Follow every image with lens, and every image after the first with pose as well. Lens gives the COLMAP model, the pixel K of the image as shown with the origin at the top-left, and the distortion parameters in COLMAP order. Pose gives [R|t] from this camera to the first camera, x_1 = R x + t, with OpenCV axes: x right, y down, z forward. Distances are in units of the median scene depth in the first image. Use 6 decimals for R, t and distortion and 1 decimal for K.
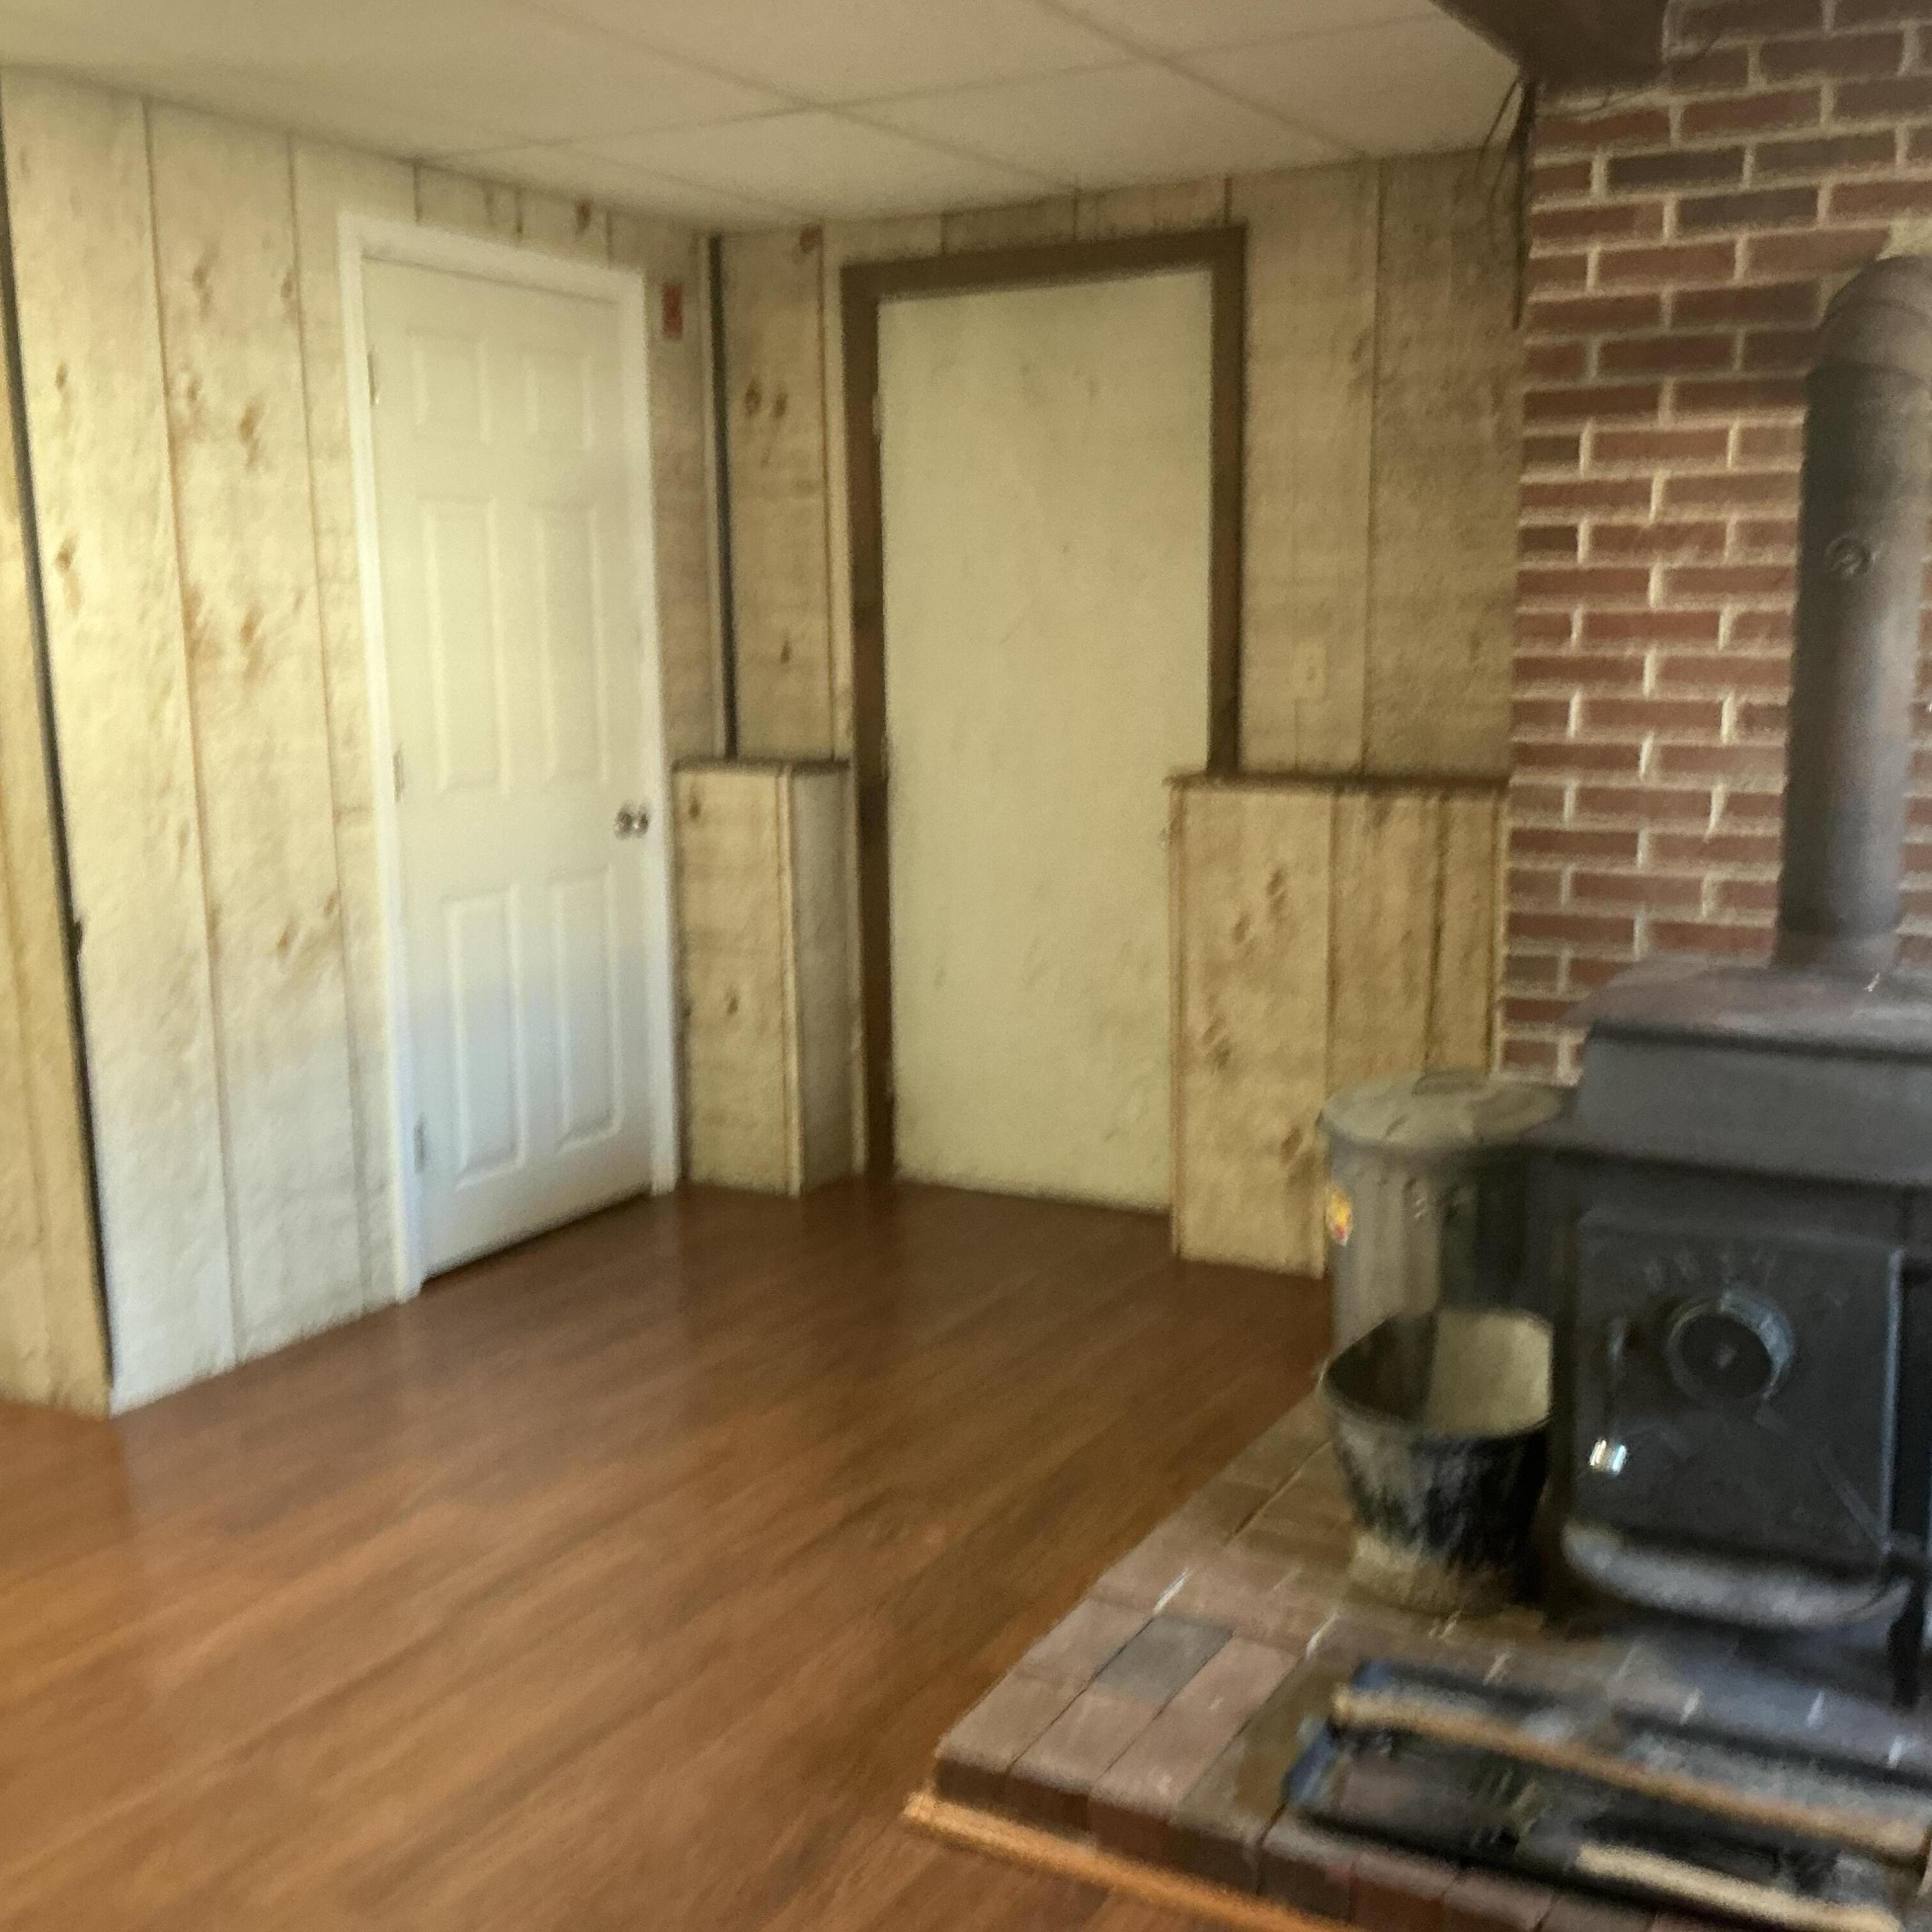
lens RADIAL K [[2132.8, 0, 961.9], [0, 2132.8, 962.9], [0, 0, 1]] dist [0.154711, -0.343171]
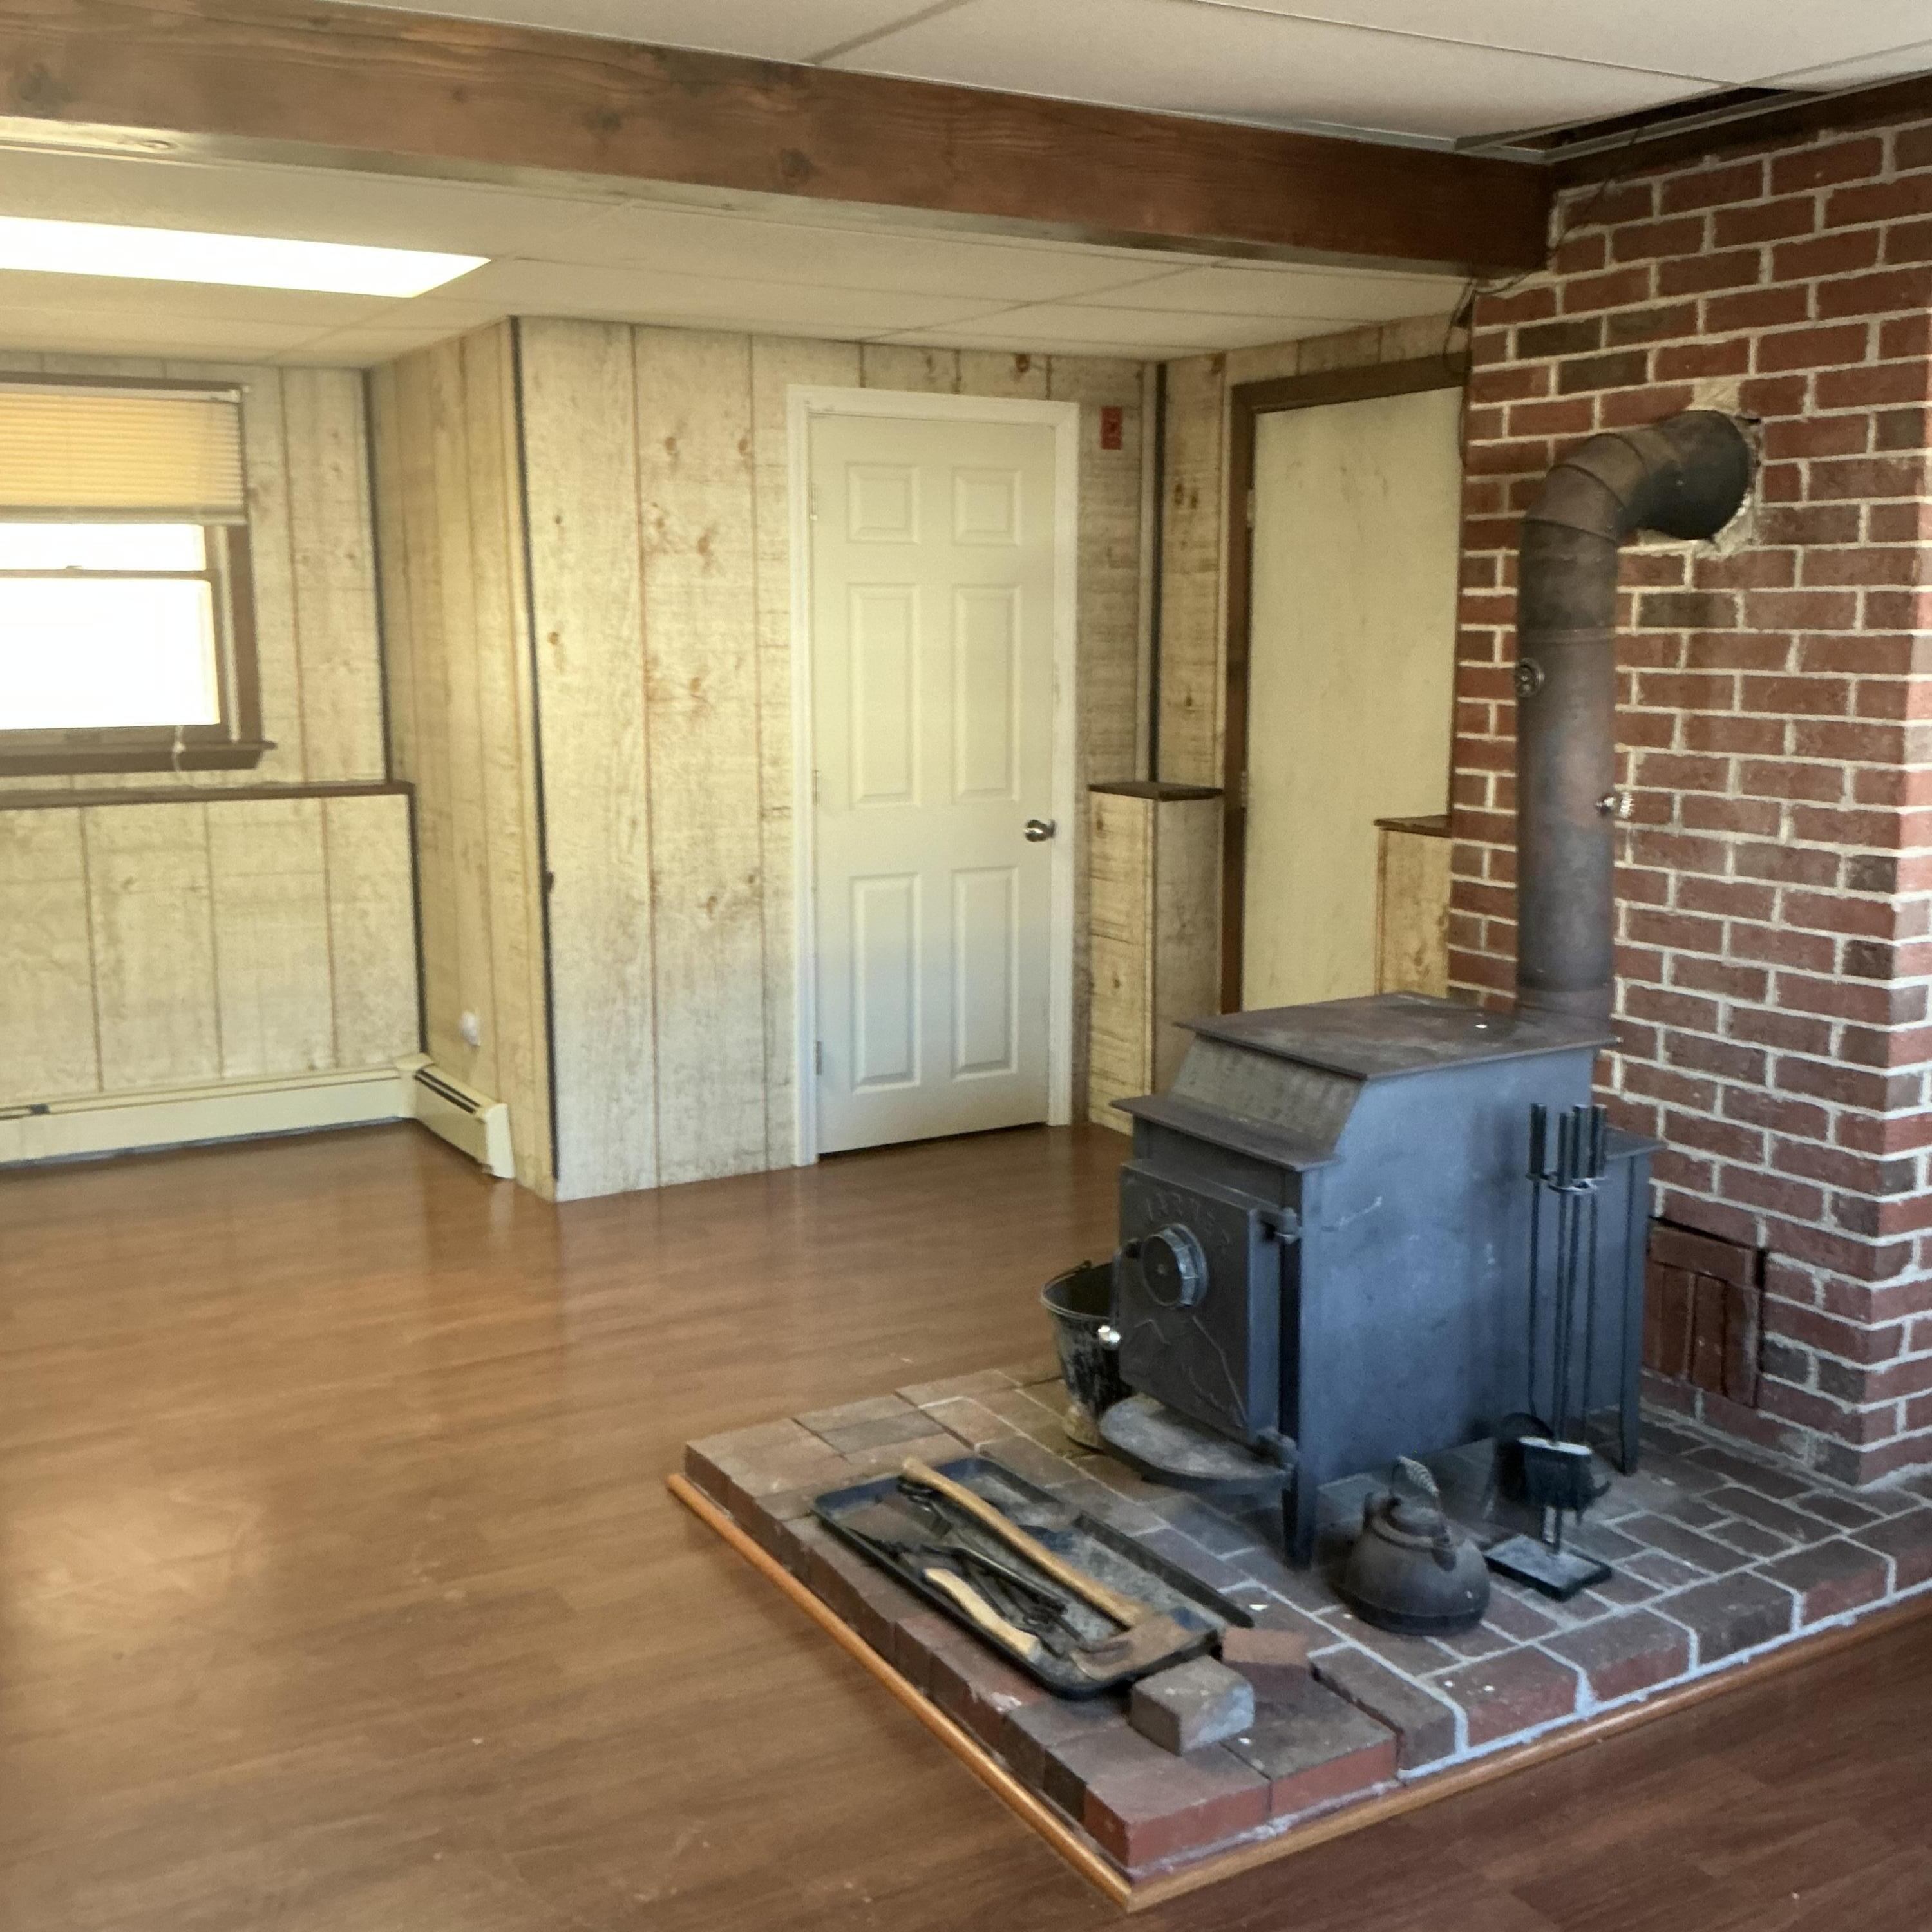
lens RADIAL K [[2132.8, 0, 961.9], [0, 2132.8, 962.9], [0, 0, 1]] dist [0.154711, -0.343171]
pose [[0.862768, 0.094131, -0.496760, 0.536163], [-0.092499, 0.995320, 0.027952, -0.023523], [0.497066, 0.021834, 0.867438, -0.146247]]
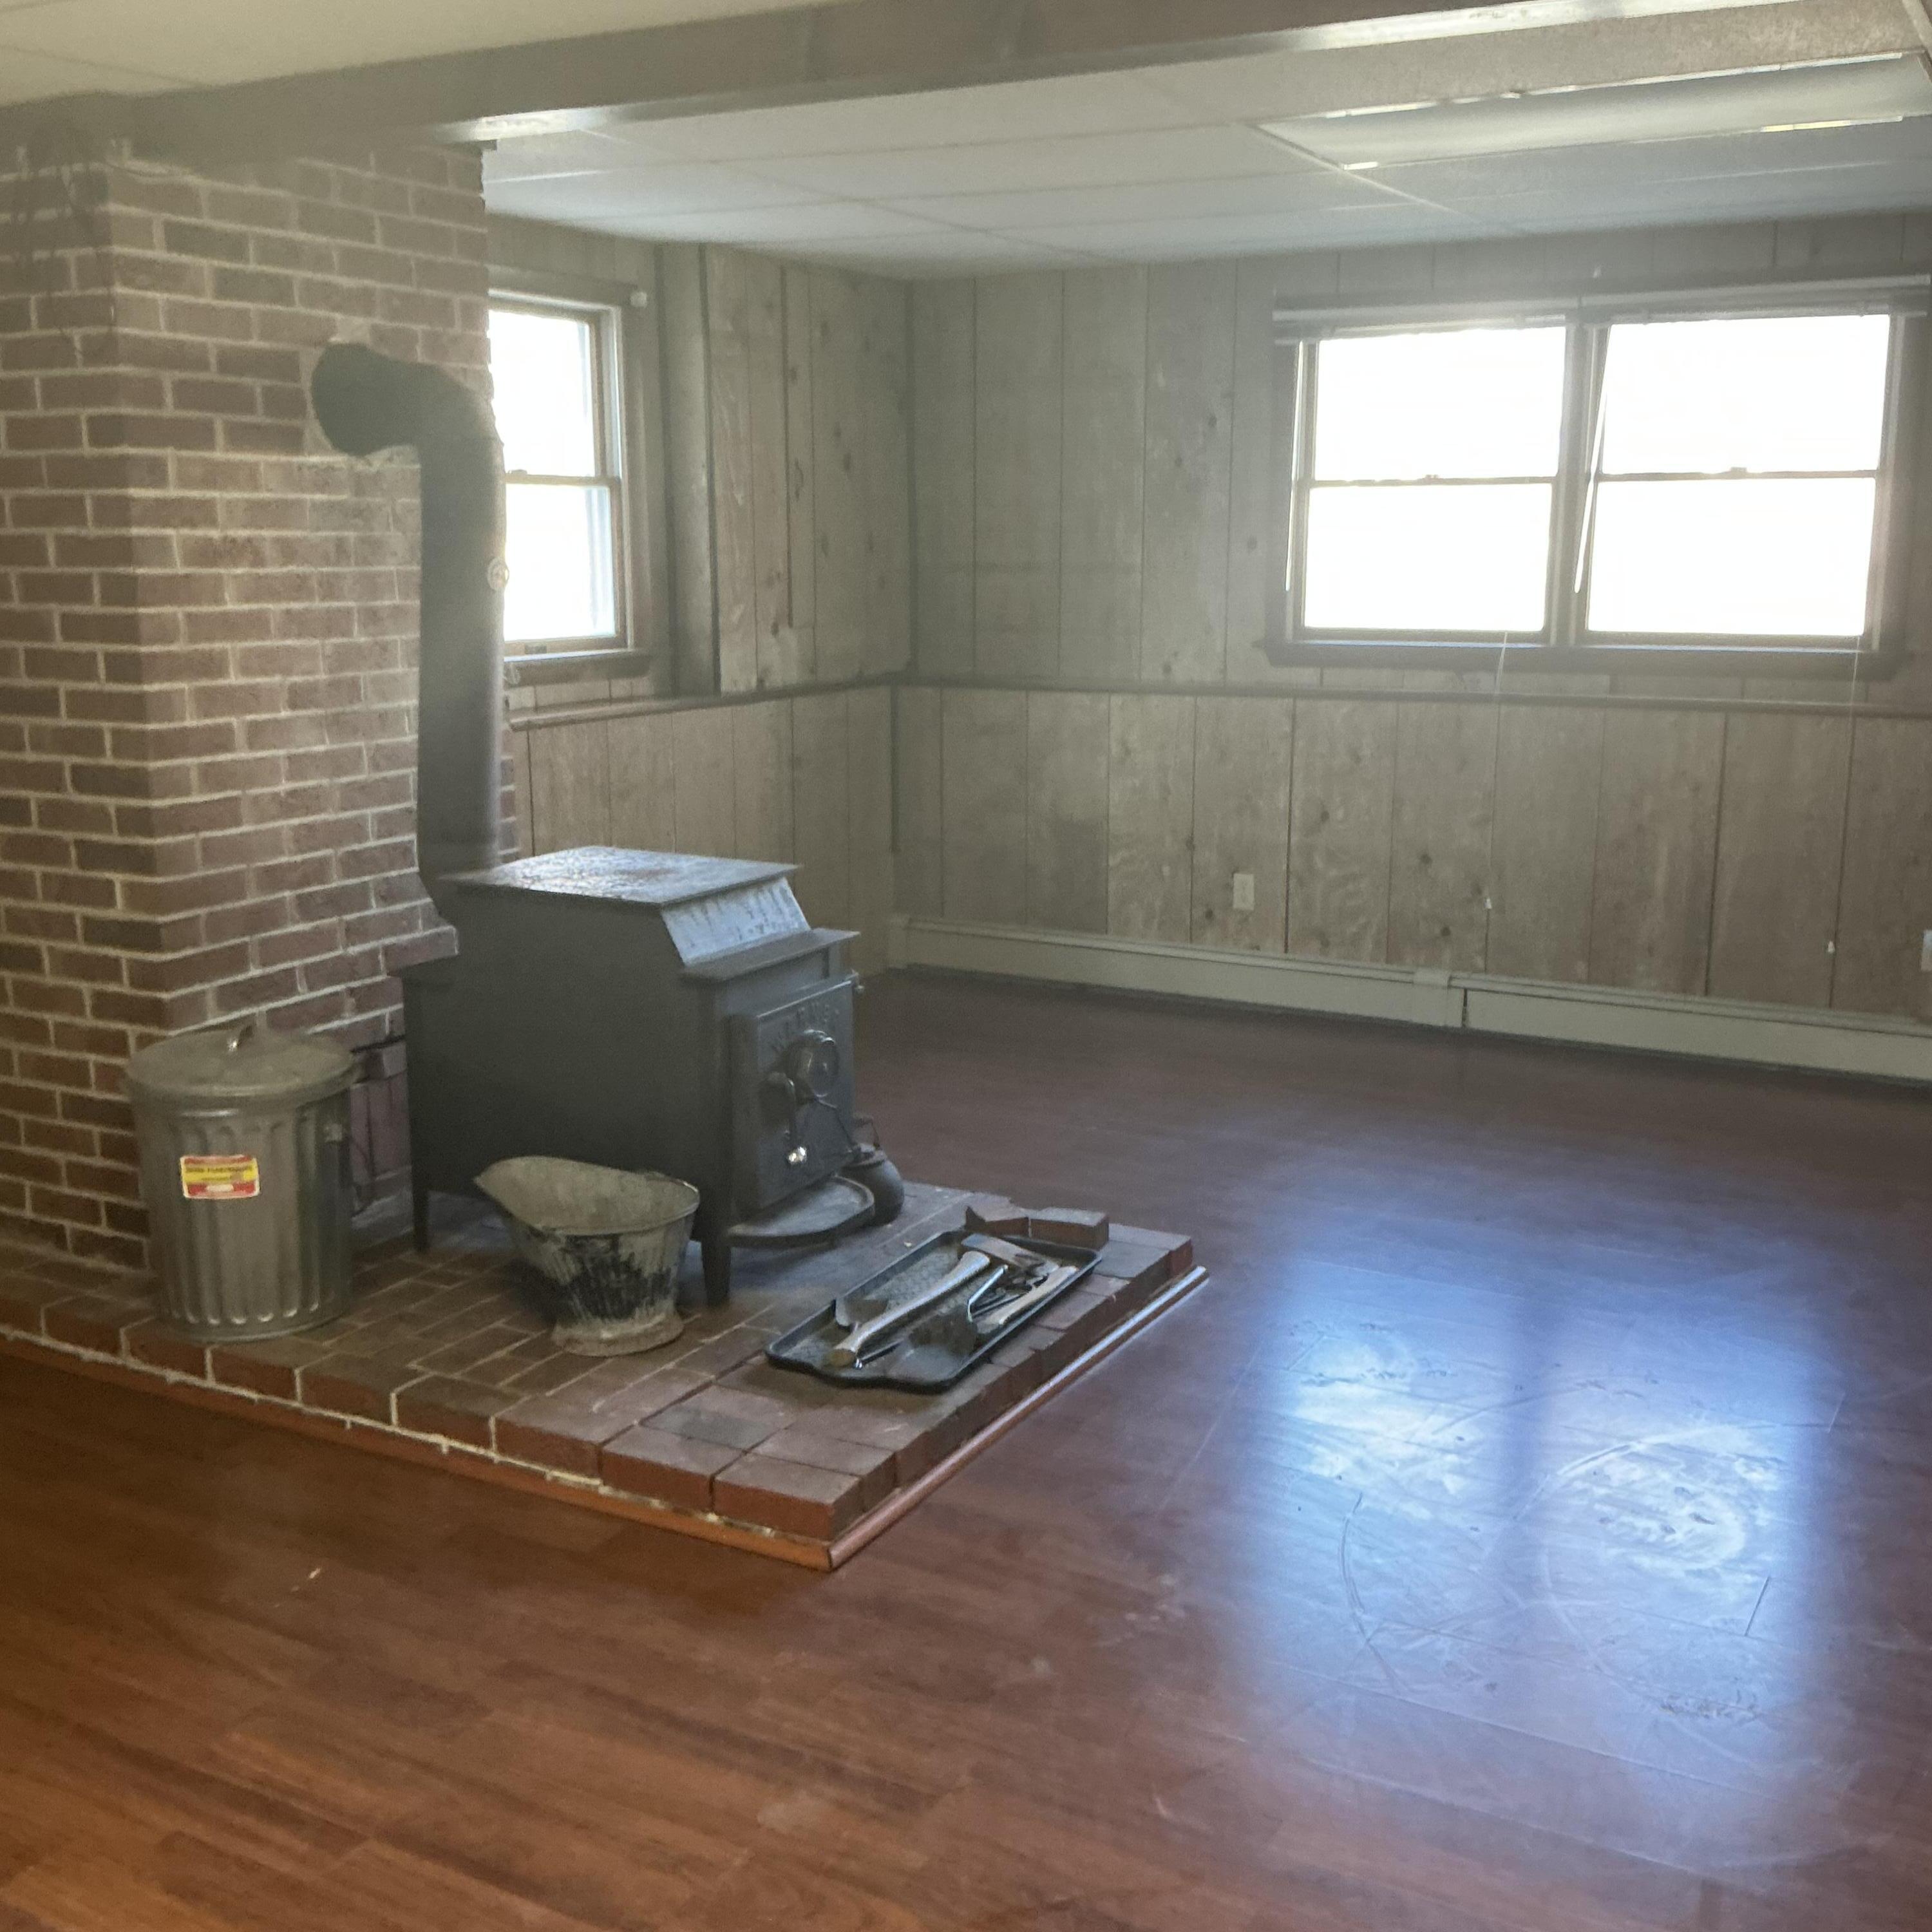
lens RADIAL K [[2132.8, 0, 961.9], [0, 2132.8, 962.9], [0, 0, 1]] dist [0.154711, -0.343171]
pose [[-0.008837, -0.186489, 0.982417, -0.738377], [0.167251, 0.968340, 0.185322, -0.107712], [-0.985875, 0.165948, 0.022634, 0.505623]]
